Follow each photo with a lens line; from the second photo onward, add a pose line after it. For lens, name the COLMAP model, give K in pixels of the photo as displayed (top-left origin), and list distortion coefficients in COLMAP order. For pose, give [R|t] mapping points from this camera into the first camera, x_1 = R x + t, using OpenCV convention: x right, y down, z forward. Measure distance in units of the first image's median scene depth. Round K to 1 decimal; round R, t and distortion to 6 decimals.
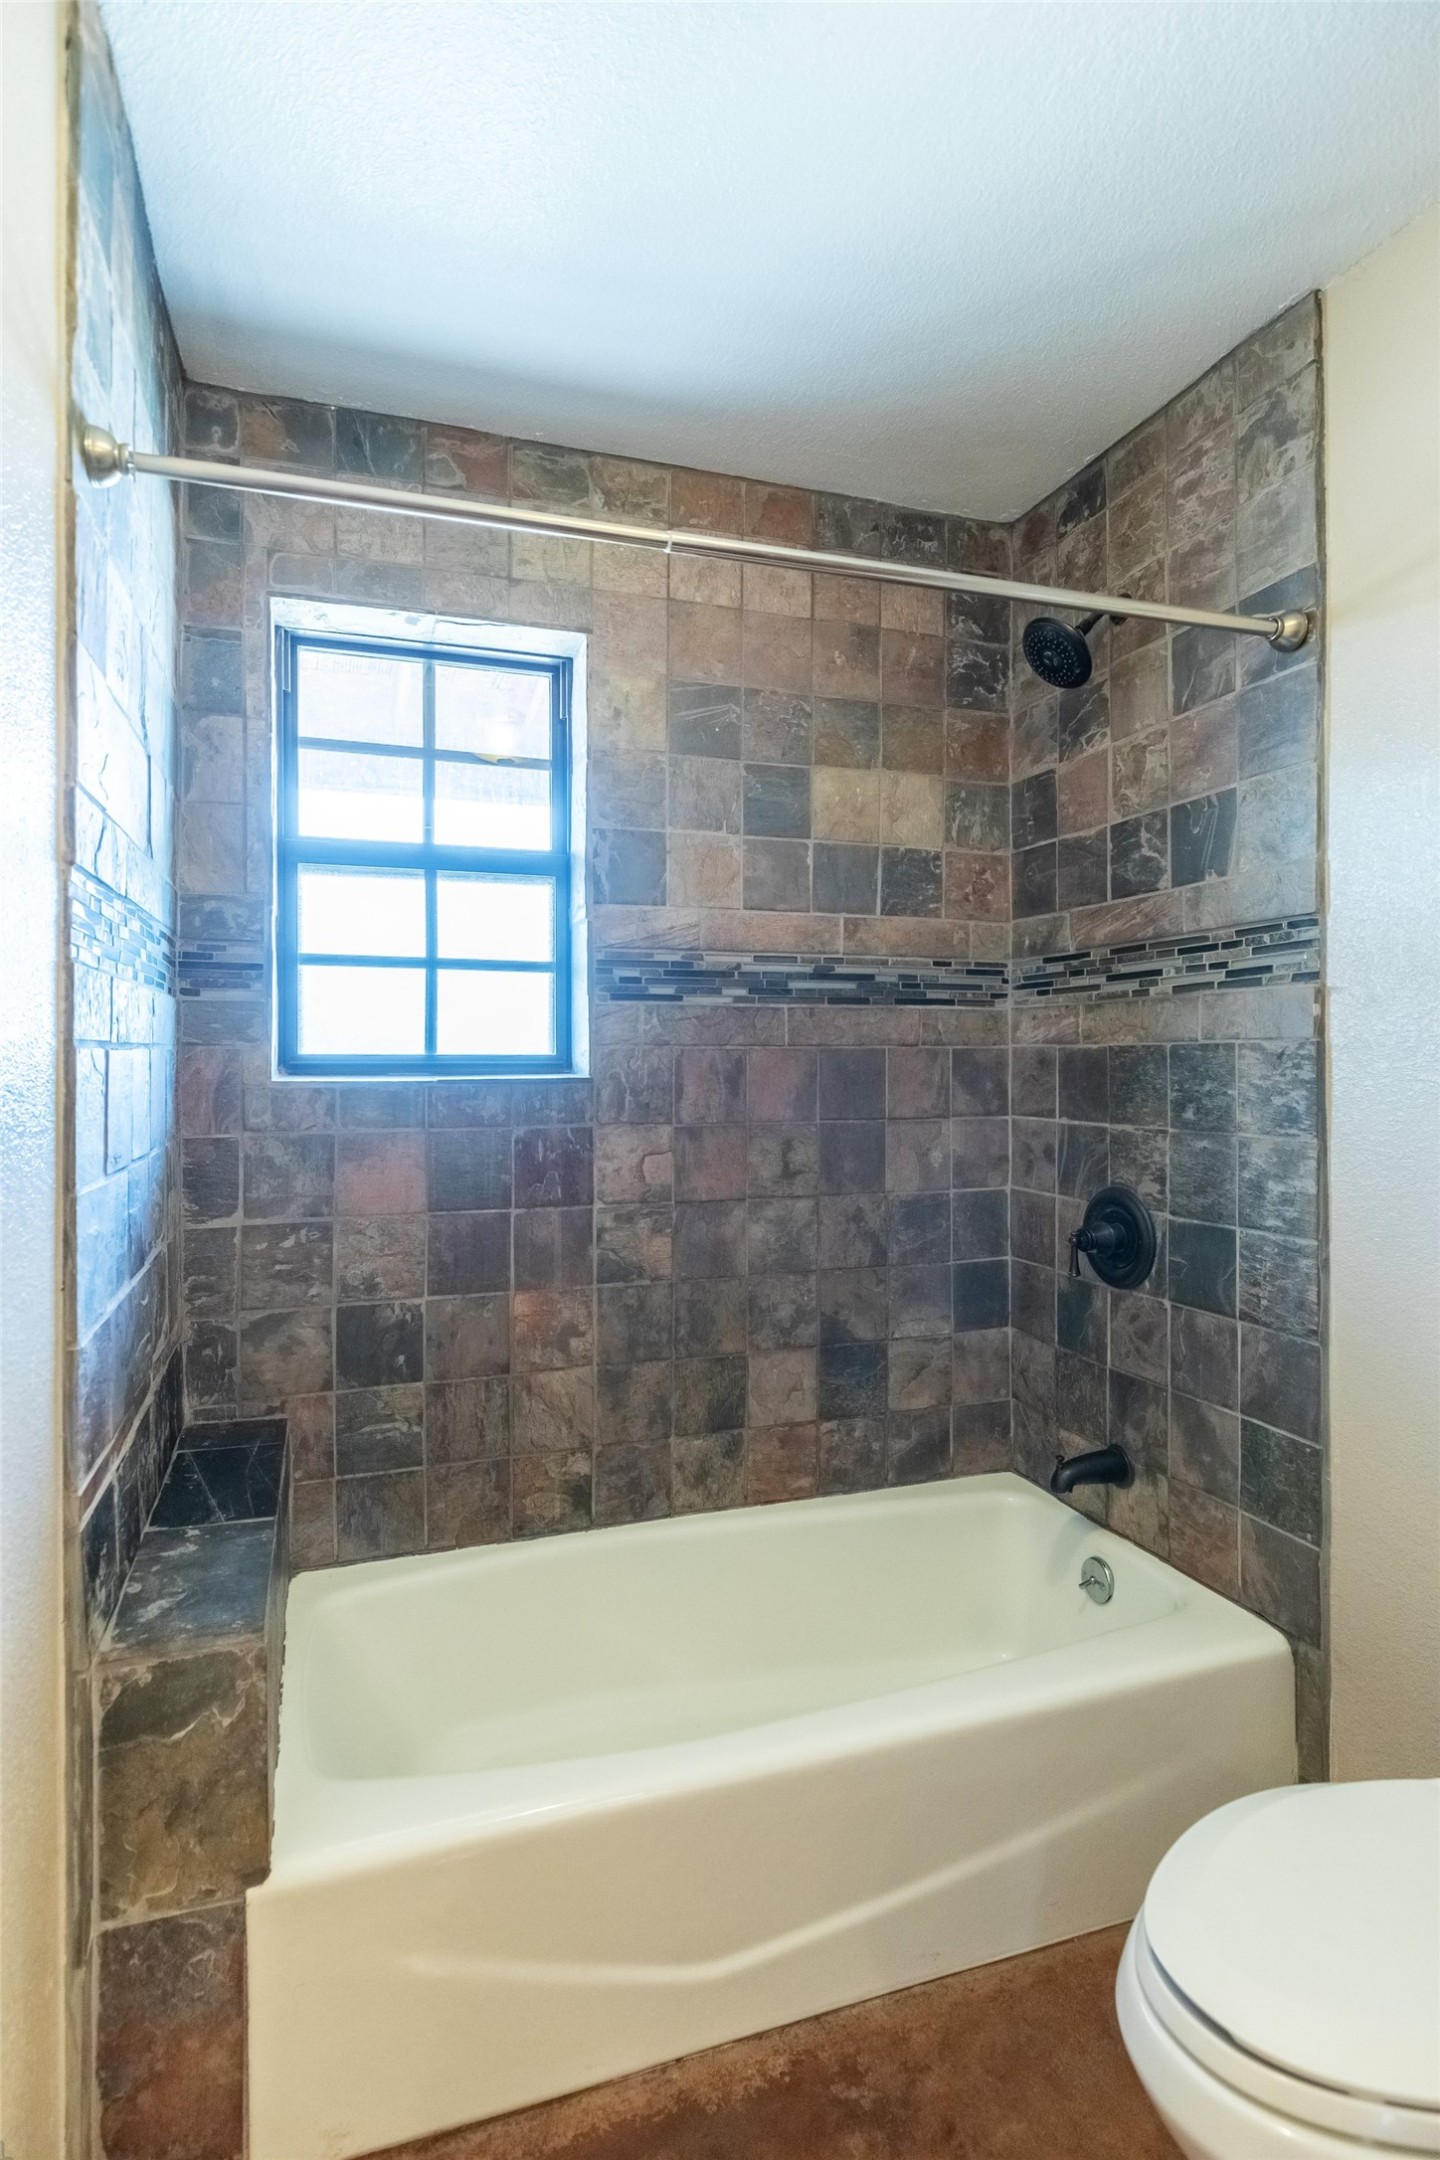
lens RADIAL K [[1064.9, 0, 726.5], [0, 1064.9, 1064.0], [0, 0, 1]] dist [-0.001767, 0.000004]
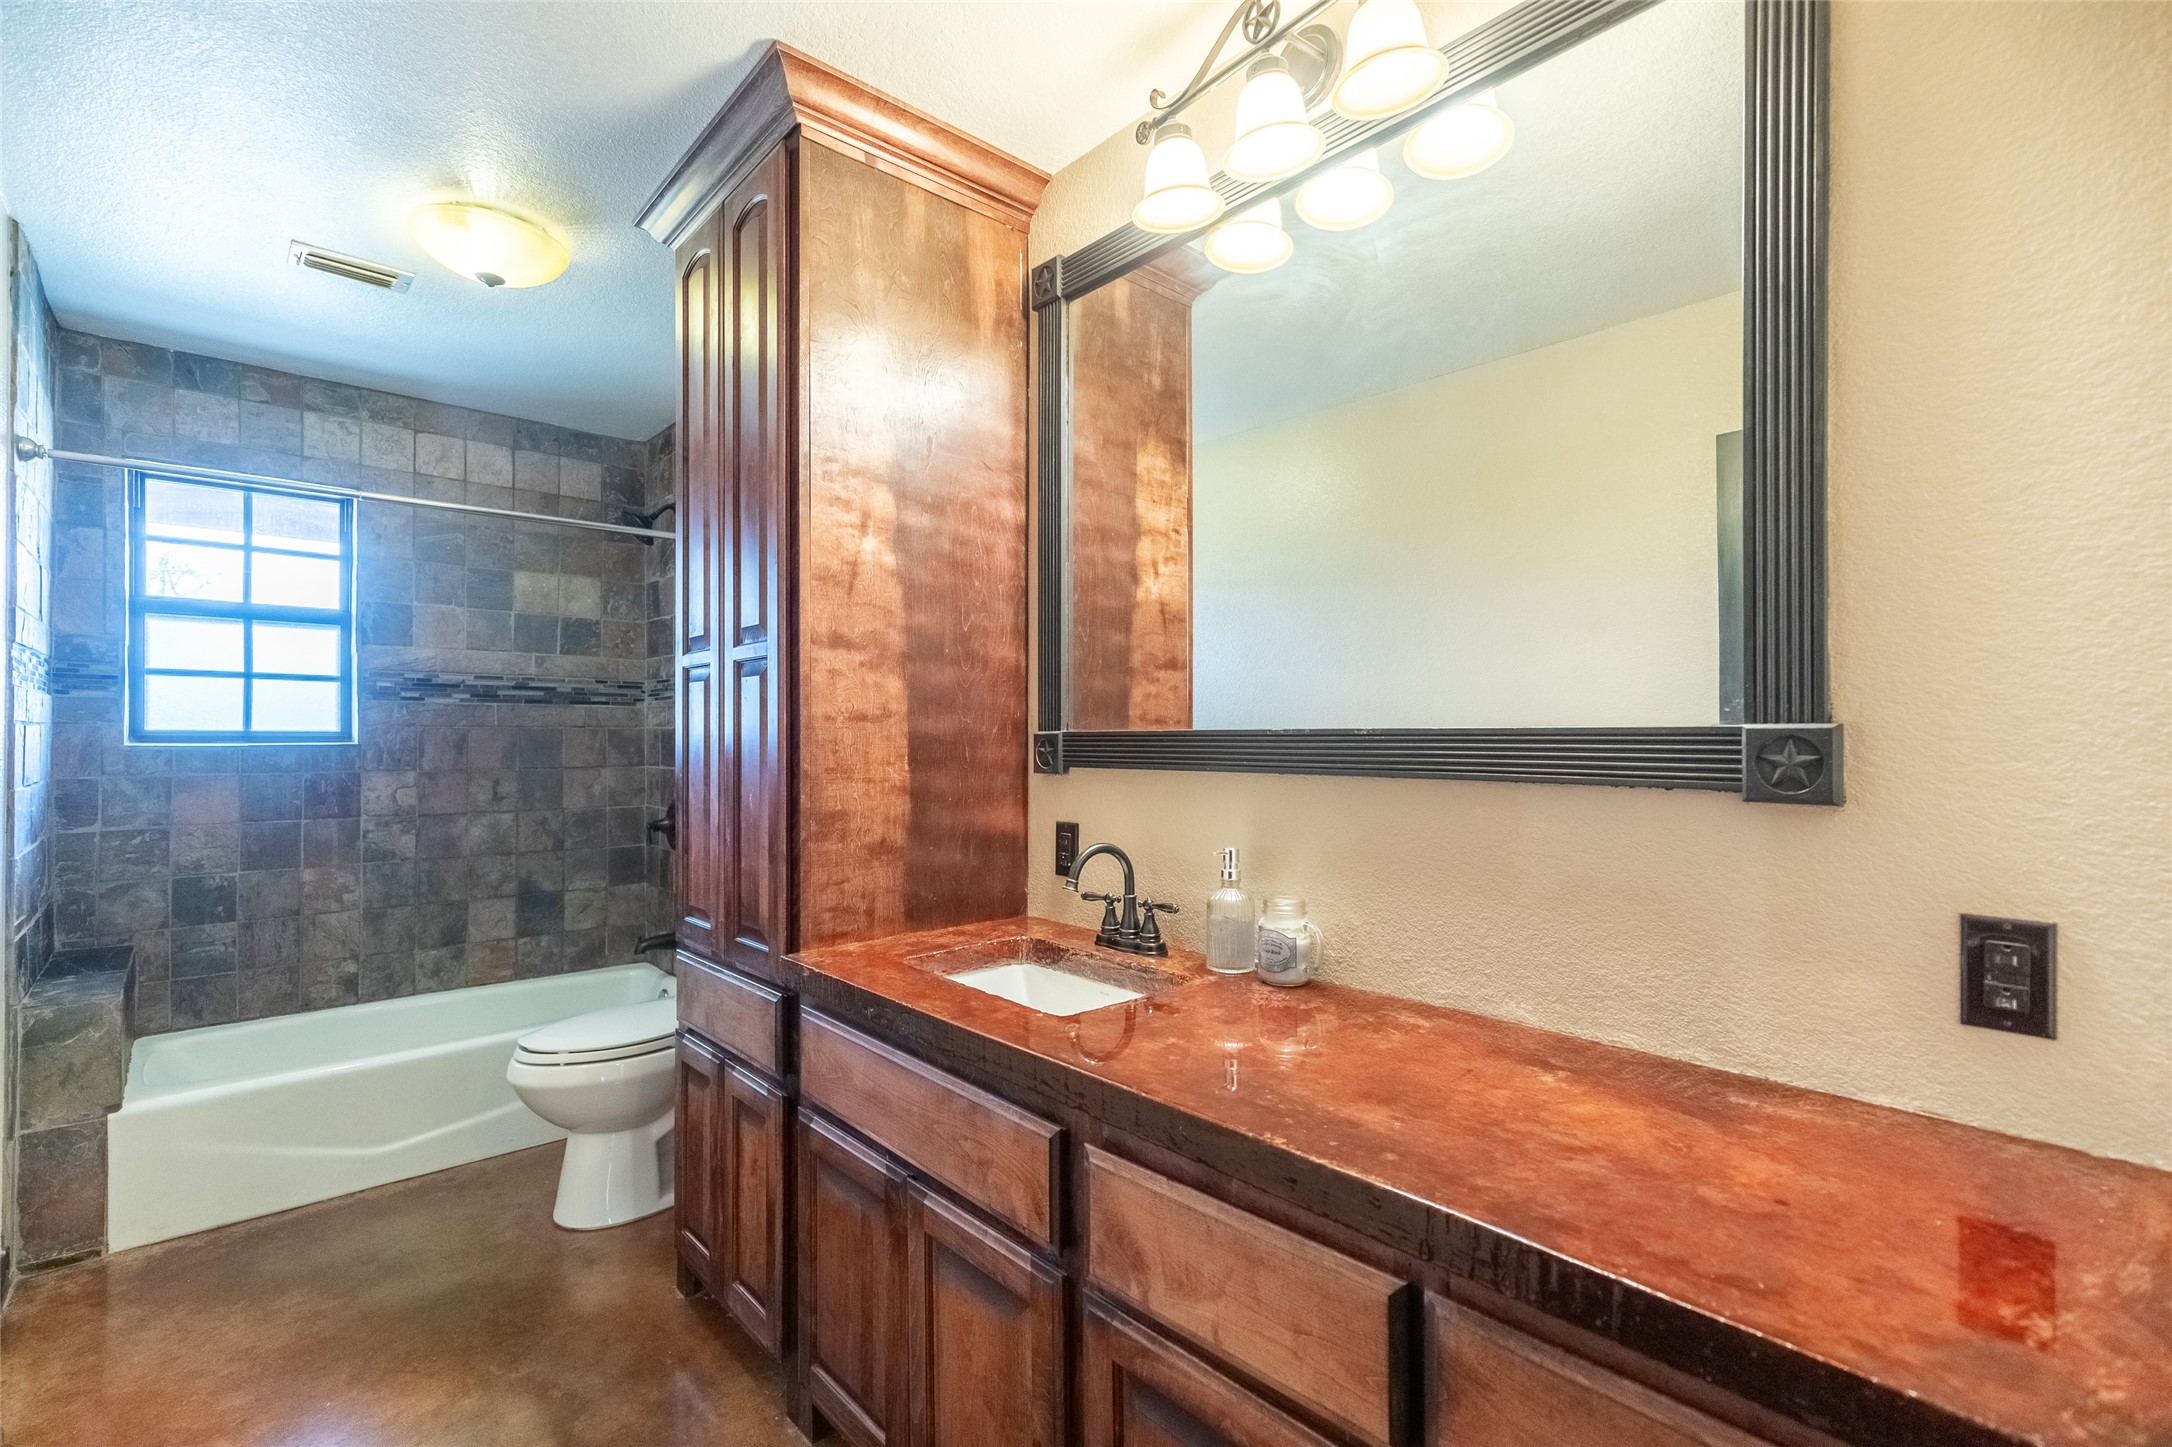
lens RADIAL K [[980.9, 0, 1067.6], [0, 980.9, 738.4], [0, 0, 1]] dist [0.007776, -0.001197]
pose [[0.933849, 0.002012, 0.357662, 0.380037], [0.001494, 0.999954, -0.009525, 0.020545], [-0.357665, 0.009429, 0.933802, -0.922692]]
